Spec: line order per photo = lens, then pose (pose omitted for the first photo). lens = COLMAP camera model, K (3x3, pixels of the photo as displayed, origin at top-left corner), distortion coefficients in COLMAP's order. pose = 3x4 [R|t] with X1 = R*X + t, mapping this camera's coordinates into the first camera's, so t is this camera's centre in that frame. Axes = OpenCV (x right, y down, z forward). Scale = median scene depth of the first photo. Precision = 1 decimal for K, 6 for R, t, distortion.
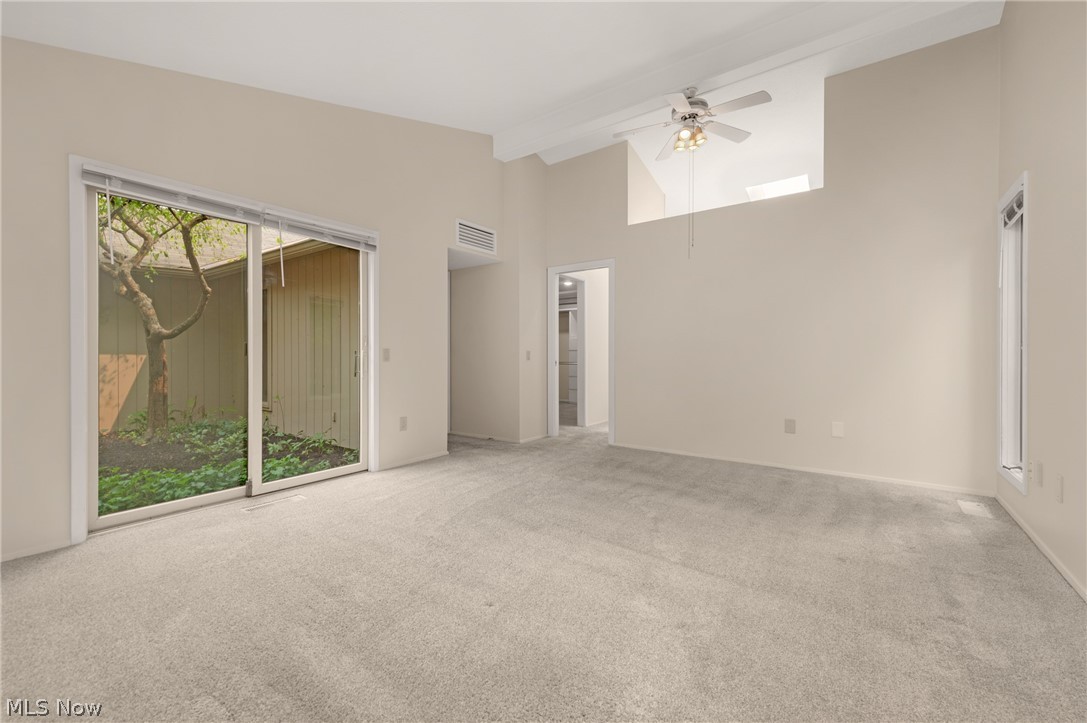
lens RADIAL K [[432.8, 0, 539.1], [0, 432.8, 356.7], [0, 0, 1]] dist [0.015620, 0.000027]
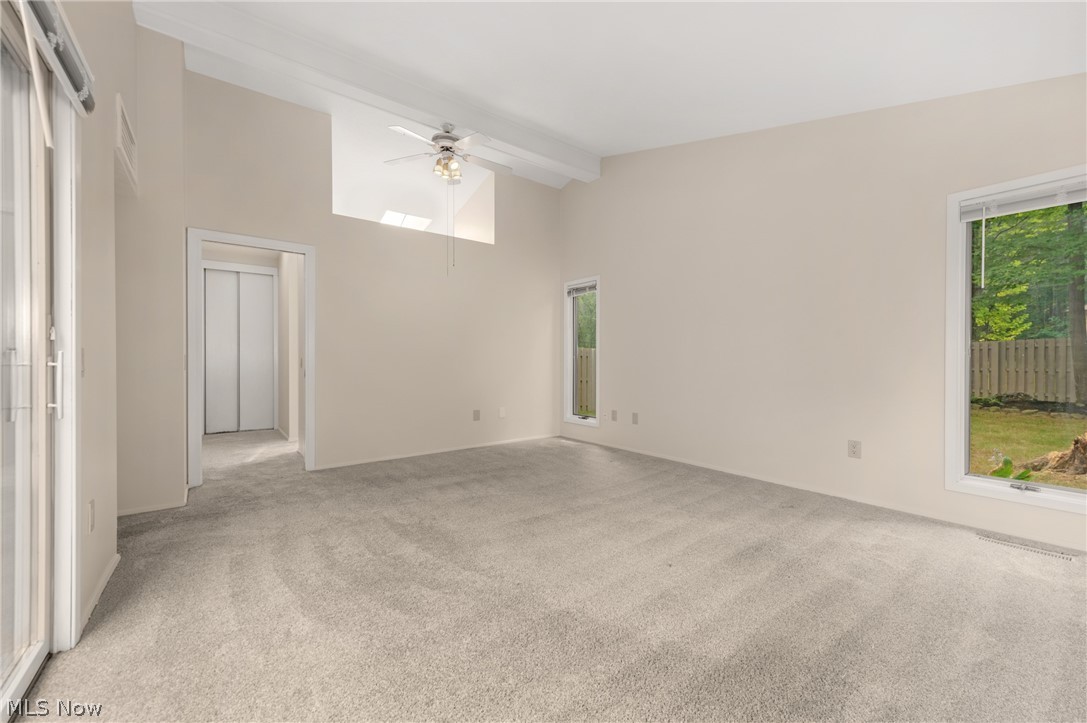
lens RADIAL K [[432.8, 0, 539.4], [0, 432.8, 361.0], [0, 0, 1]] dist [0.015620, 0.000027]
pose [[0.296545, -0.003044, 0.955014, -0.673471], [0.010944, 0.999940, -0.000211, -0.003325], [-0.954956, 0.010515, 0.296561, 0.461707]]
